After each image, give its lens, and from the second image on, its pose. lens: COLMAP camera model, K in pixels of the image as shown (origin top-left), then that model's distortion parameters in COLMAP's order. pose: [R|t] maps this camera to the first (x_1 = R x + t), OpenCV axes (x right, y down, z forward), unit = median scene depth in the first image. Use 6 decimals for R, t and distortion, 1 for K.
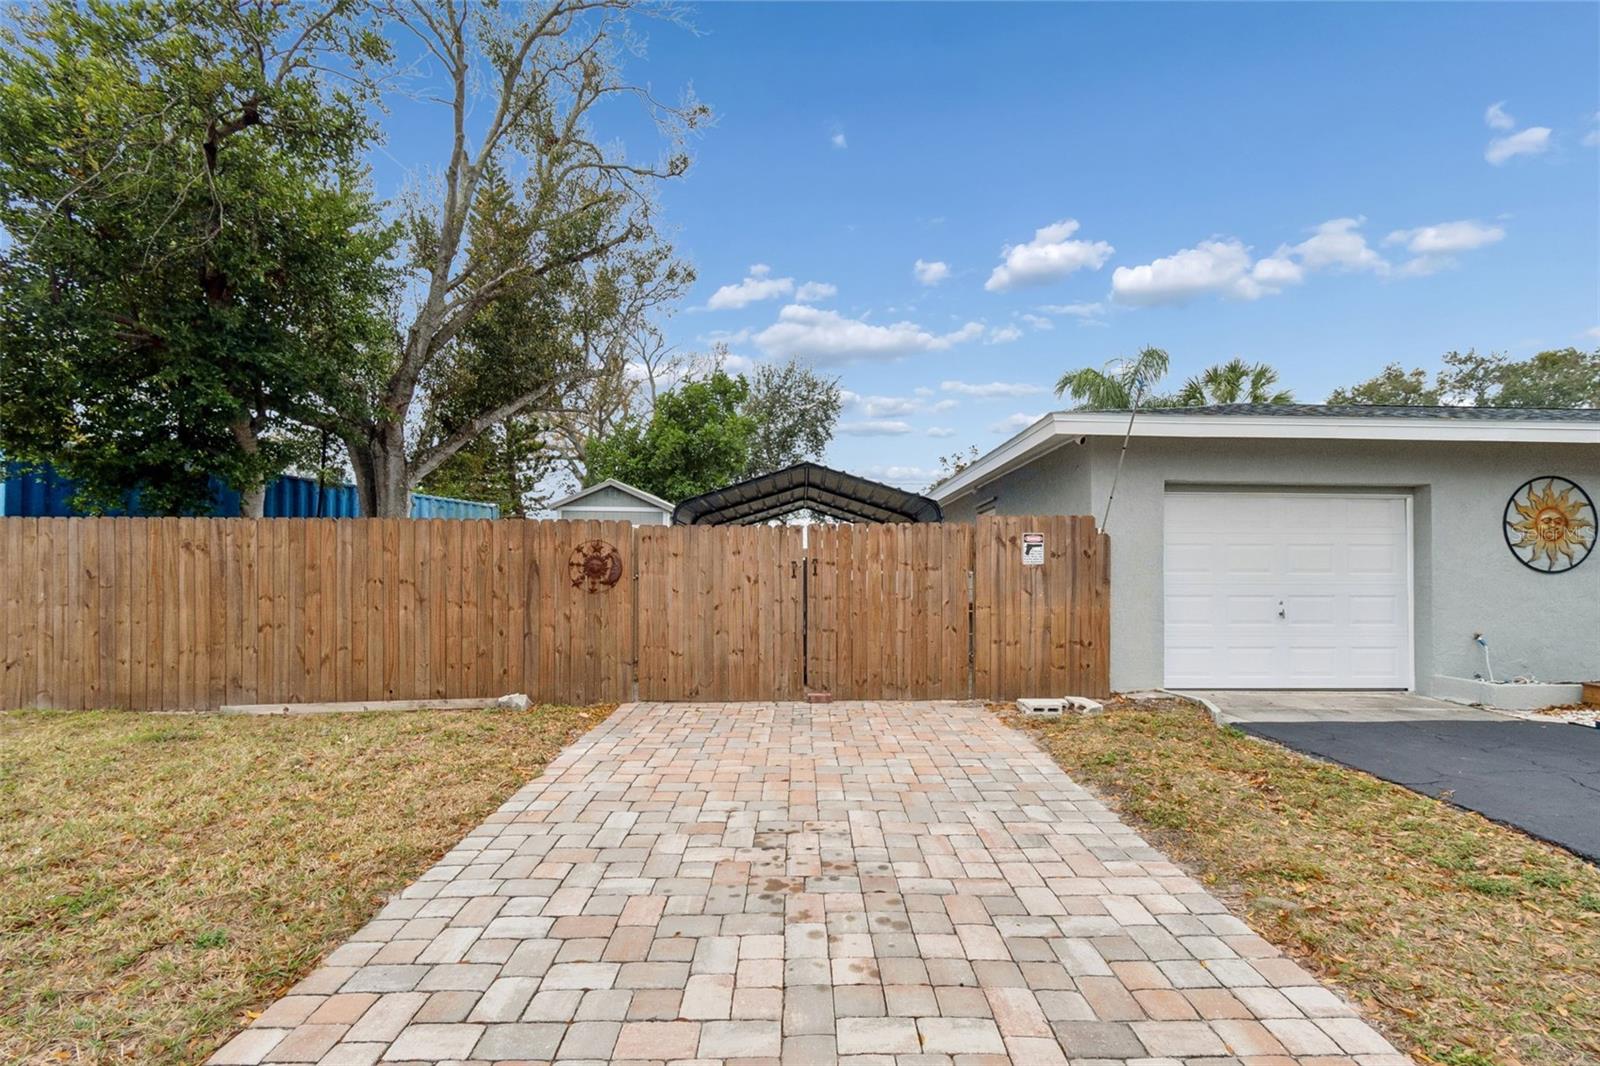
lens RADIAL K [[767.0, 0, 804.7], [0, 767.0, 564.8], [0, 0, 1]] dist [0.003214, 0.000212]
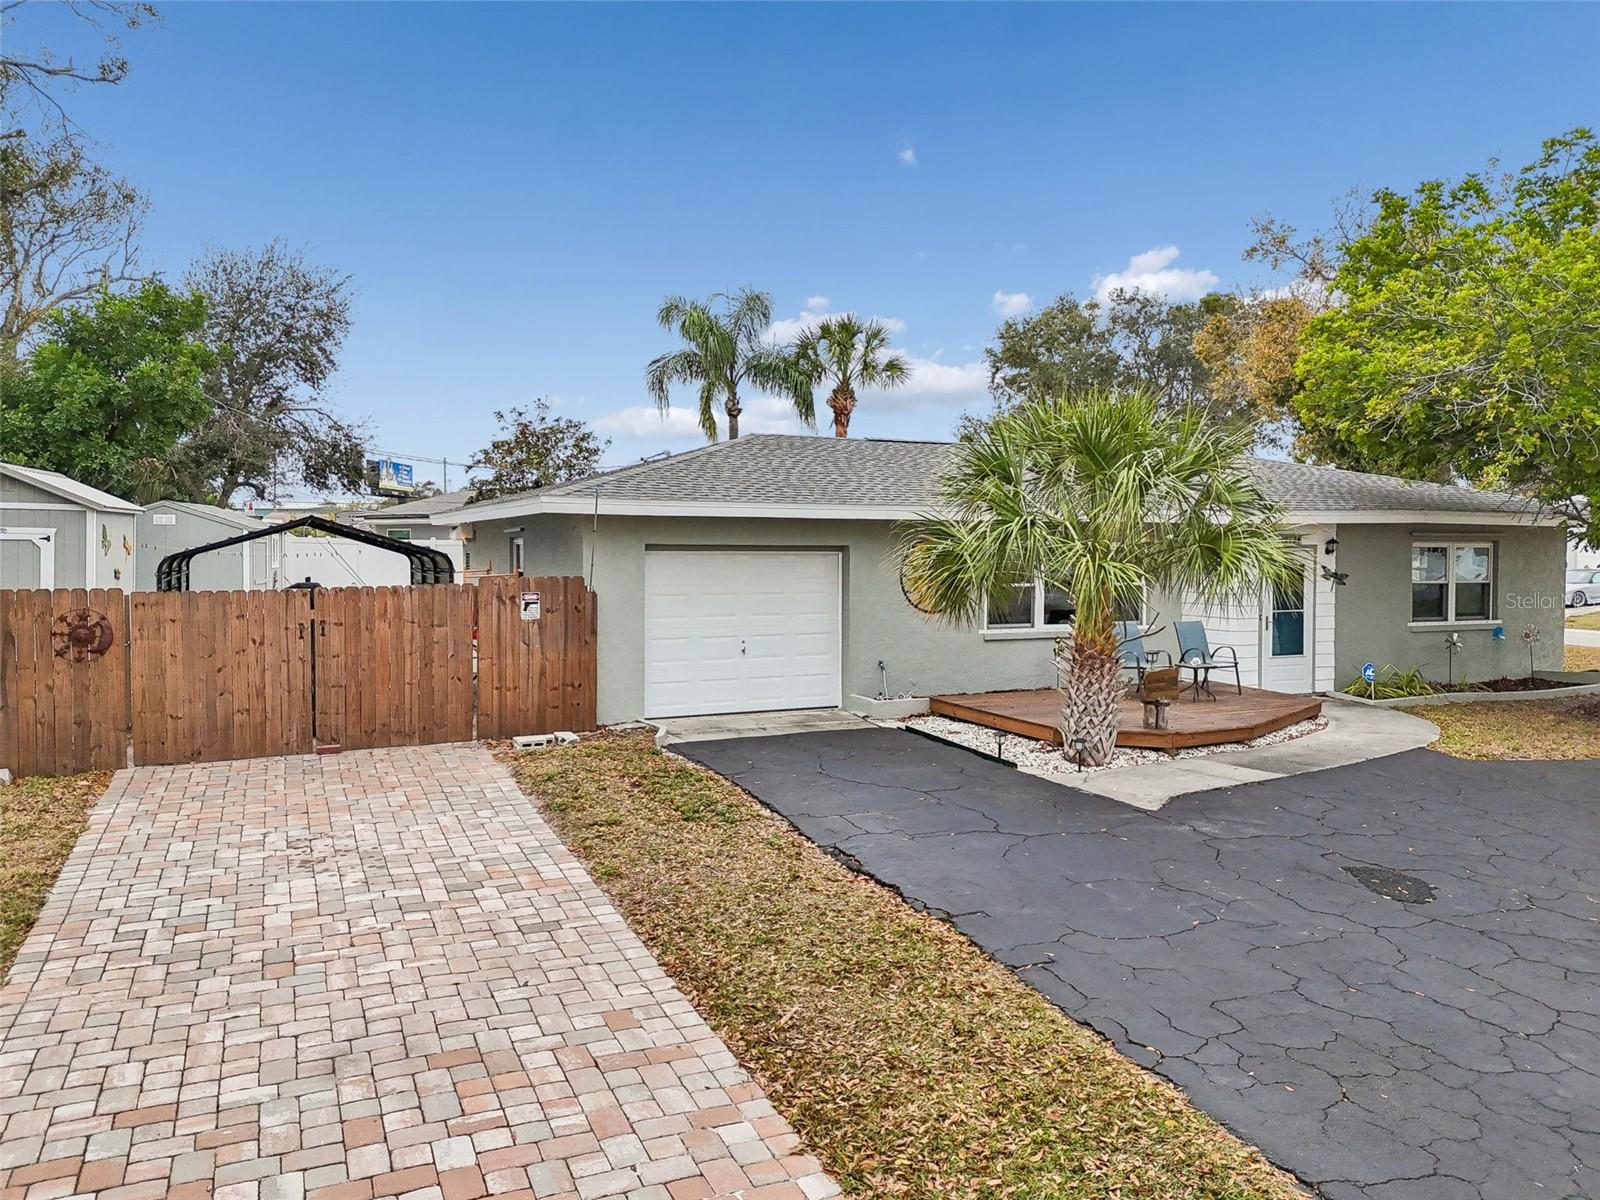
lens RADIAL K [[1151.0, 0, 801.4], [0, 1151.0, 573.3], [0, 0, 1]] dist [0.051355, -0.045295]
pose [[0.915109, -0.011849, 0.403031, -0.026616], [-0.003496, 0.999297, 0.037316, -0.135691], [-0.403190, -0.035557, 0.914425, -0.744022]]
